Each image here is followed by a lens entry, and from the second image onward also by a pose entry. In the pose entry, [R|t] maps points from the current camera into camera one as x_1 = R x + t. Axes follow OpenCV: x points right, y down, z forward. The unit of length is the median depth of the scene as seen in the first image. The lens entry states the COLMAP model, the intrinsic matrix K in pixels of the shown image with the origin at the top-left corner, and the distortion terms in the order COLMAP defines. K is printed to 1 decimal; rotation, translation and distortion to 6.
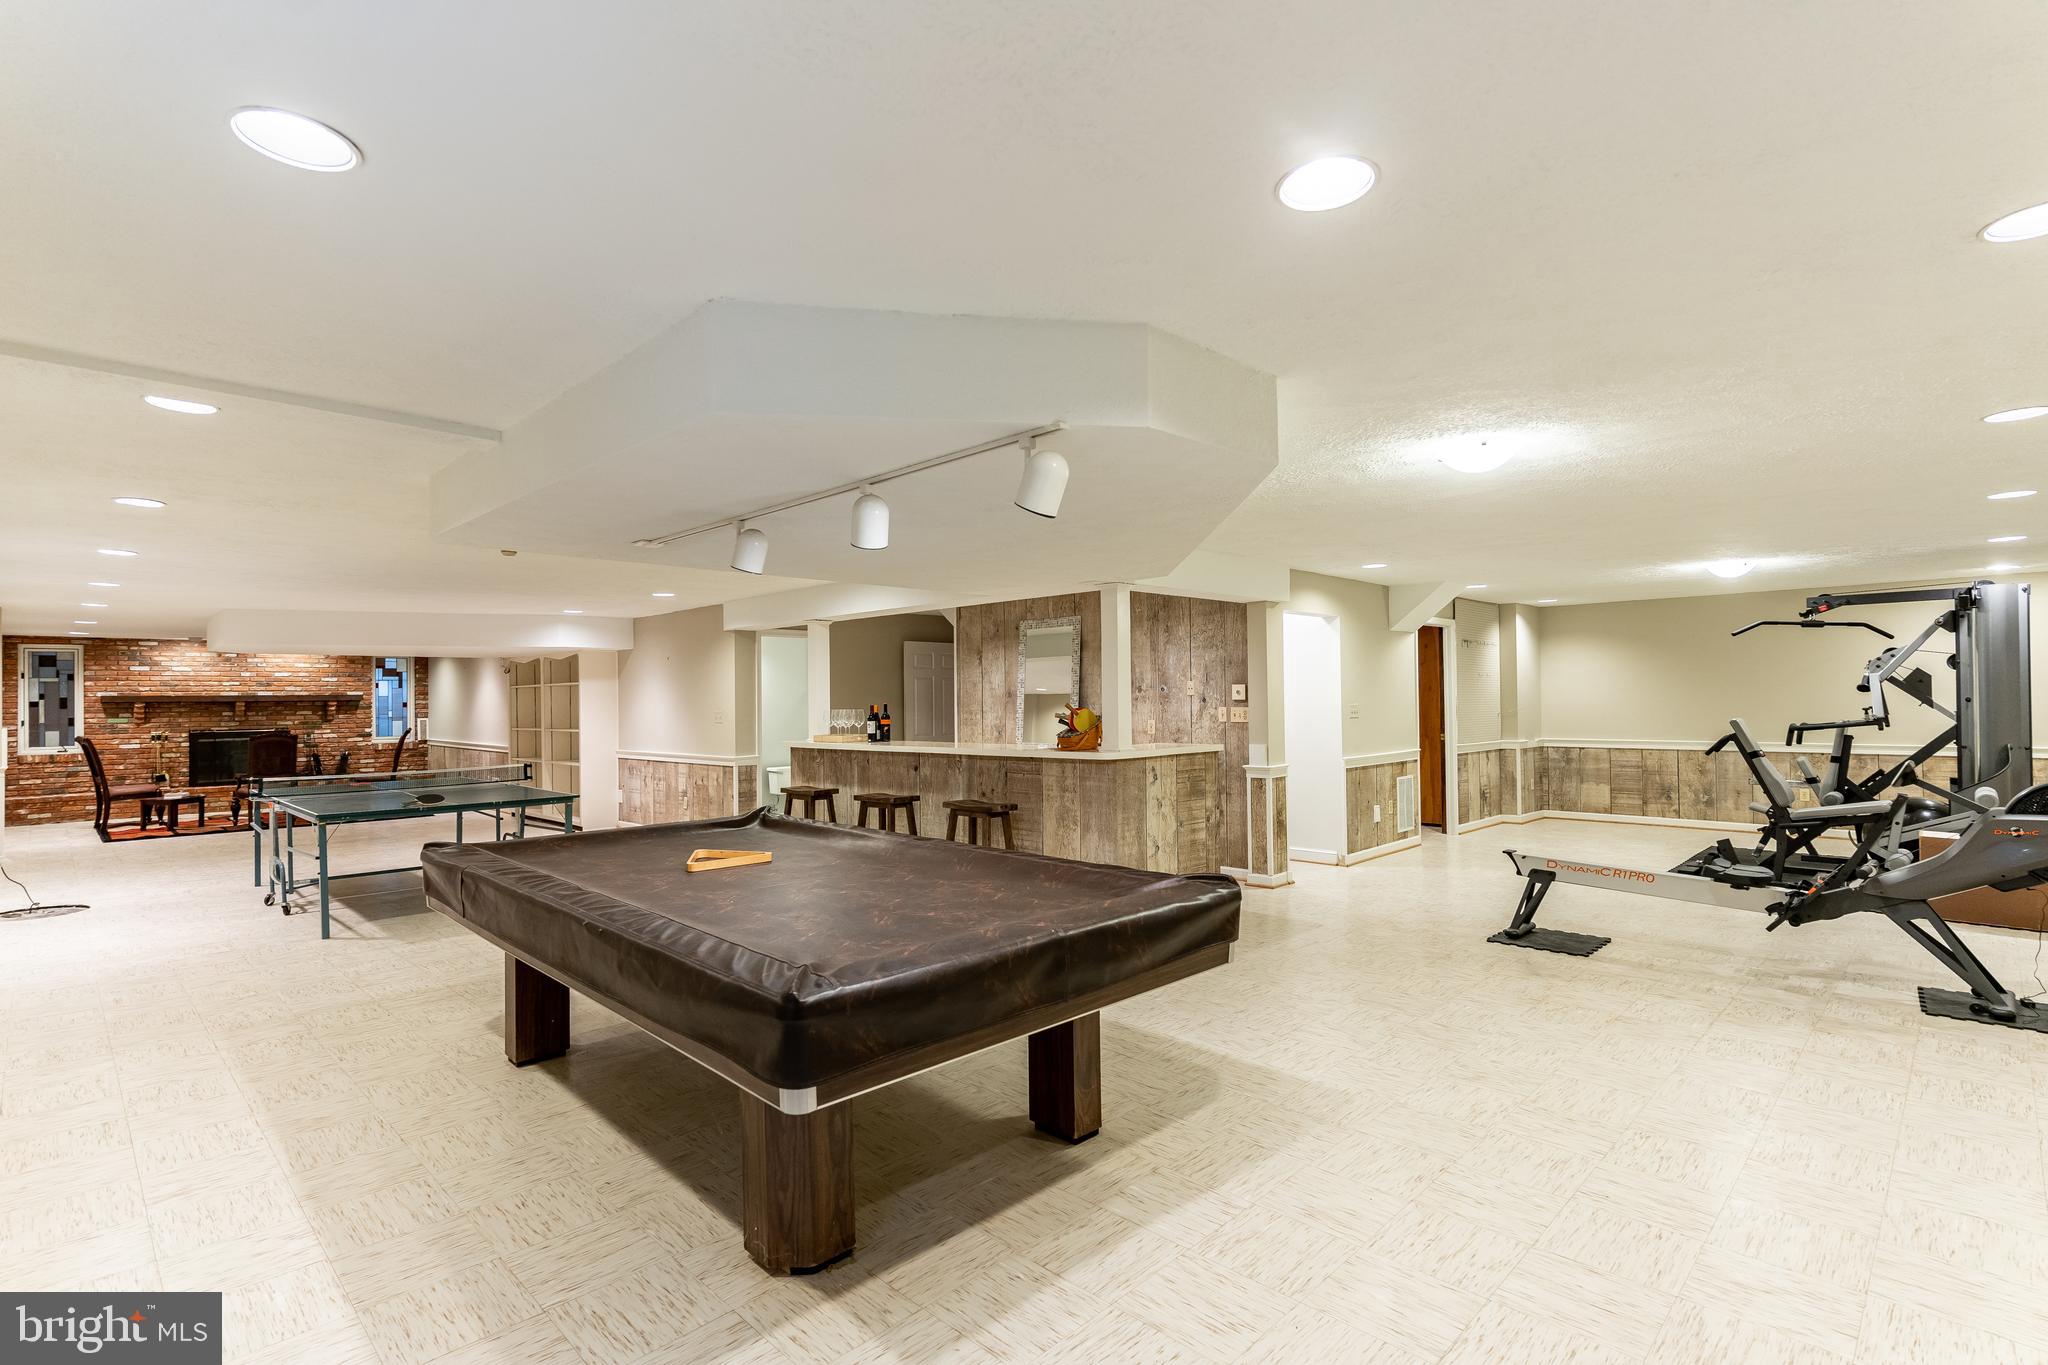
lens RADIAL K [[983.0, 0, 1023.1], [0, 983.0, 689.6], [0, 0, 1]] dist [-0.000014, 0.000538]
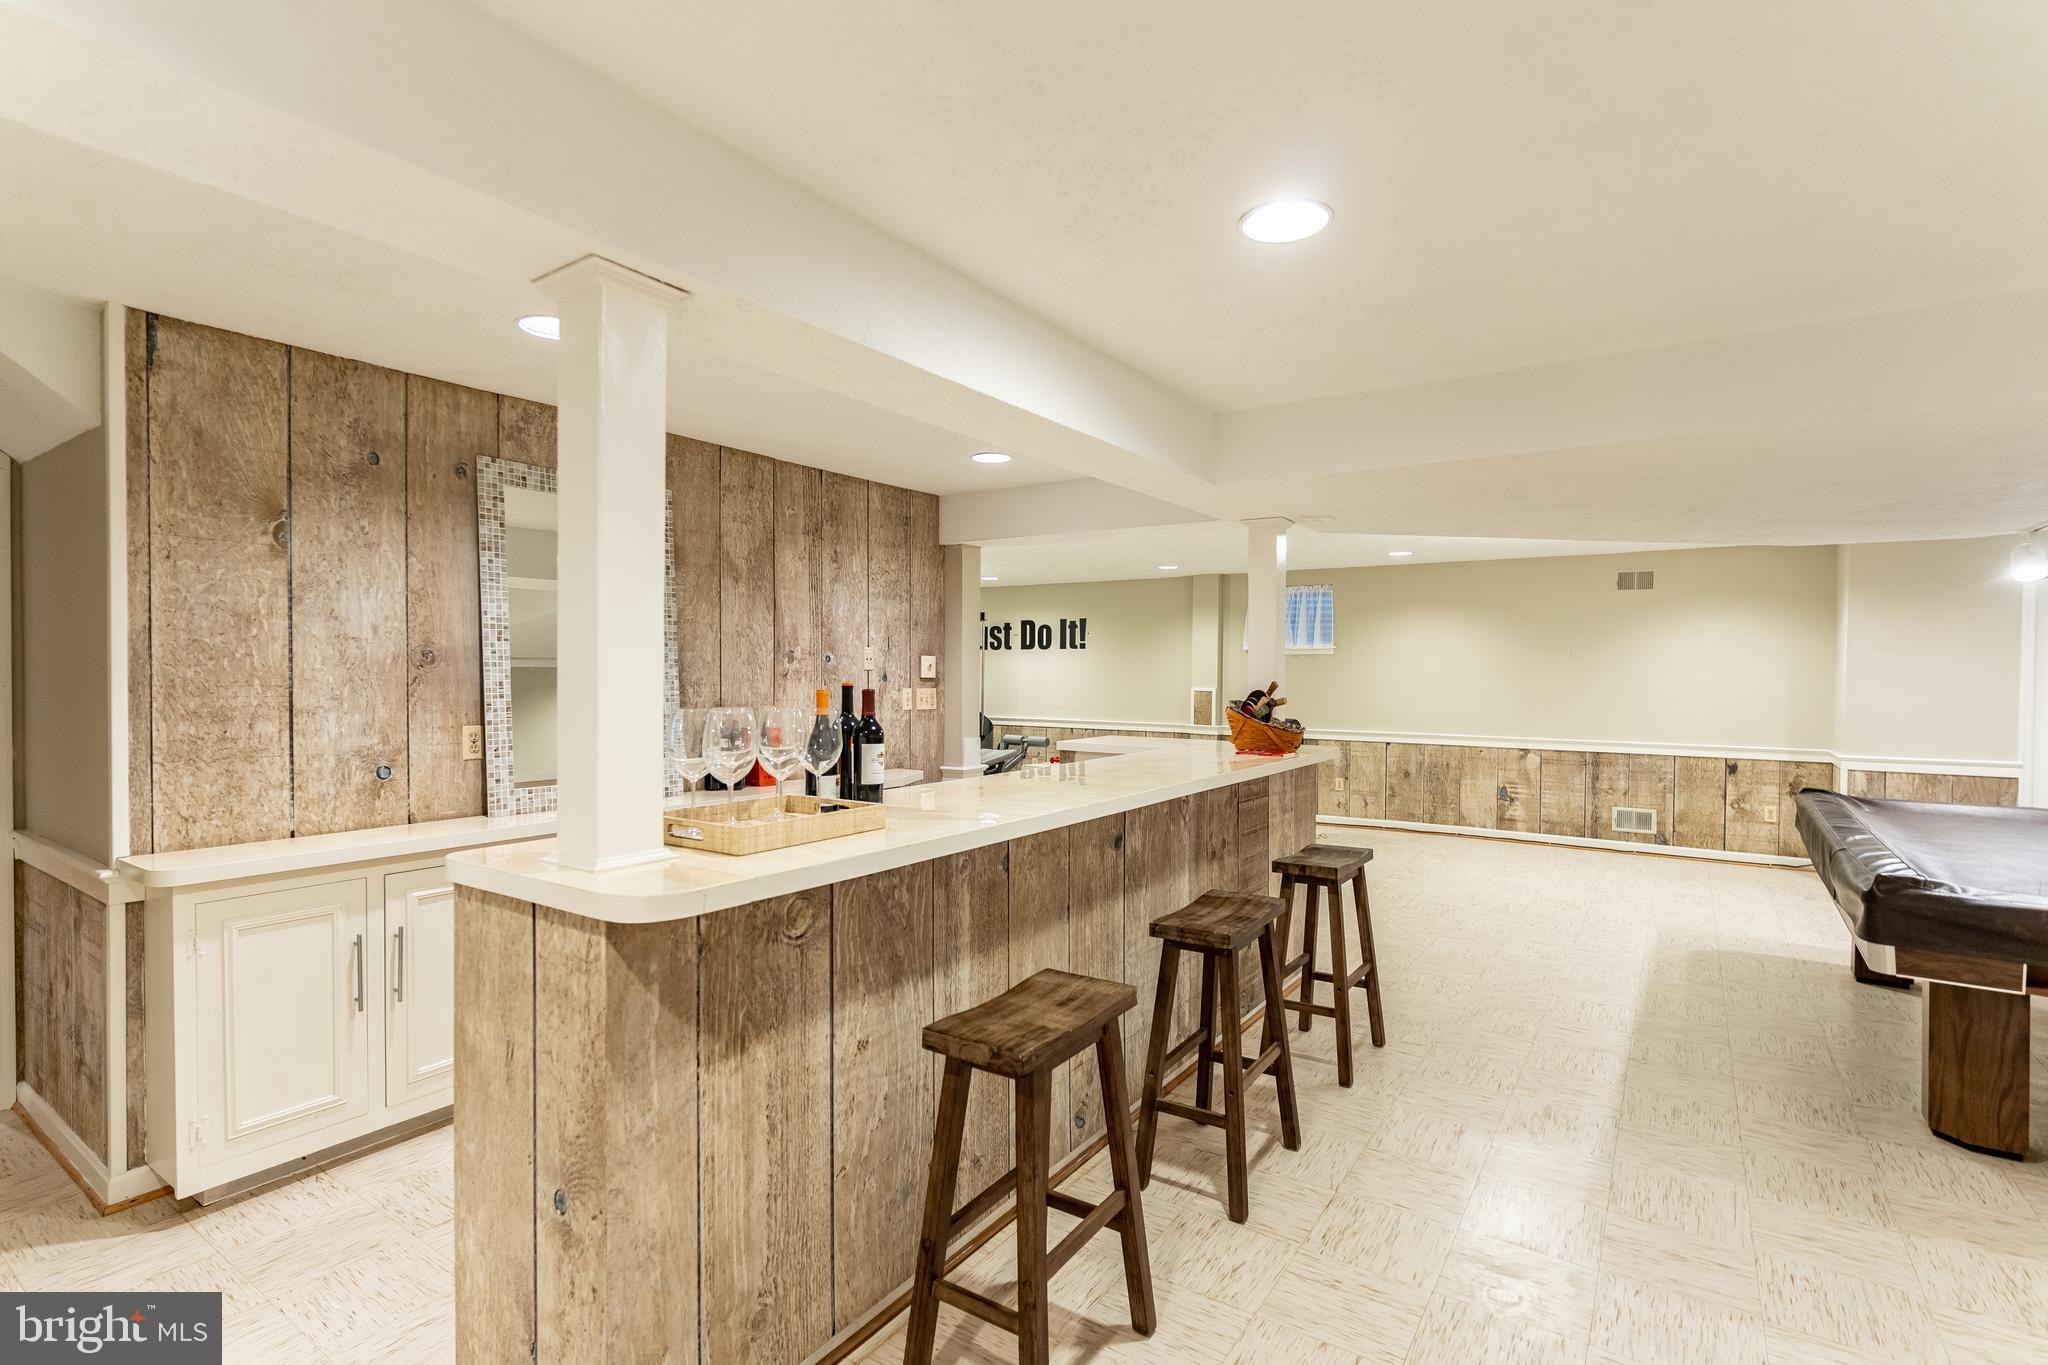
lens RADIAL K [[983.0, 0, 1019.5], [0, 983.0, 682.1], [0, 0, 1]] dist [-0.000014, 0.000538]
pose [[-0.183182, -0.000432, 0.983079, -0.954097], [-0.013910, 0.999901, -0.002152, 0.027974], [-0.982981, -0.014069, -0.183170, 2.107110]]
